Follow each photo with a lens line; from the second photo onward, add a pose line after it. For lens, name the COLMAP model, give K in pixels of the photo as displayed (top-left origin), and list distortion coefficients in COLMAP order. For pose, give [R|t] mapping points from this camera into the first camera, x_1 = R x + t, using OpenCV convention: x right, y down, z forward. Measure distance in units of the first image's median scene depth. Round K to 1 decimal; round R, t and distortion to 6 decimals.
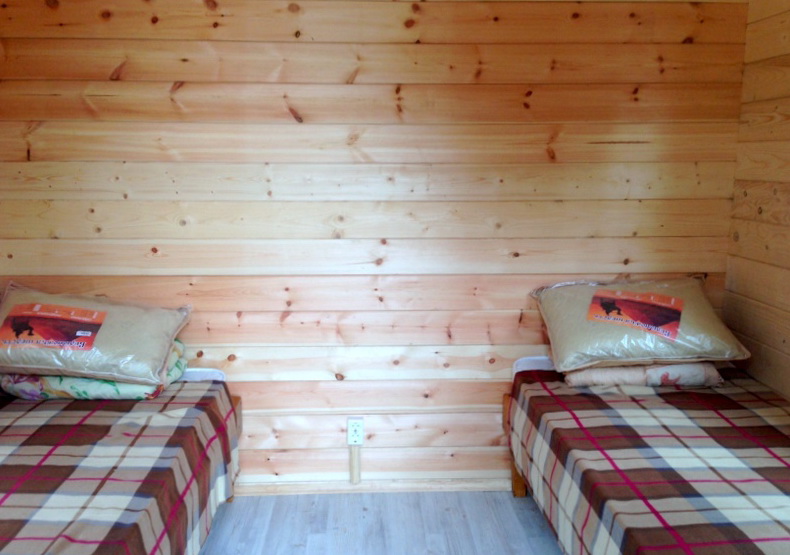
lens RADIAL K [[800.4, 0, 395.0], [0, 800.4, 277.5], [0, 0, 1]] dist [0.157314, -0.274569]
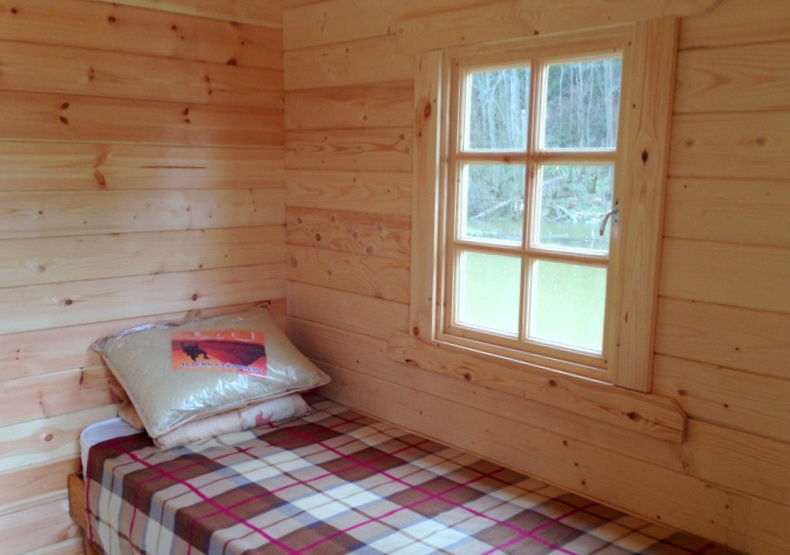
lens RADIAL K [[800.4, 0, 395.0], [0, 800.4, 277.5], [0, 0, 1]] dist [0.157314, -0.274569]
pose [[0.750381, -0.087335, 0.655211, -0.149159], [0.082179, 0.995869, 0.038626, -0.061744], [-0.655878, 0.024861, 0.754458, 0.168562]]
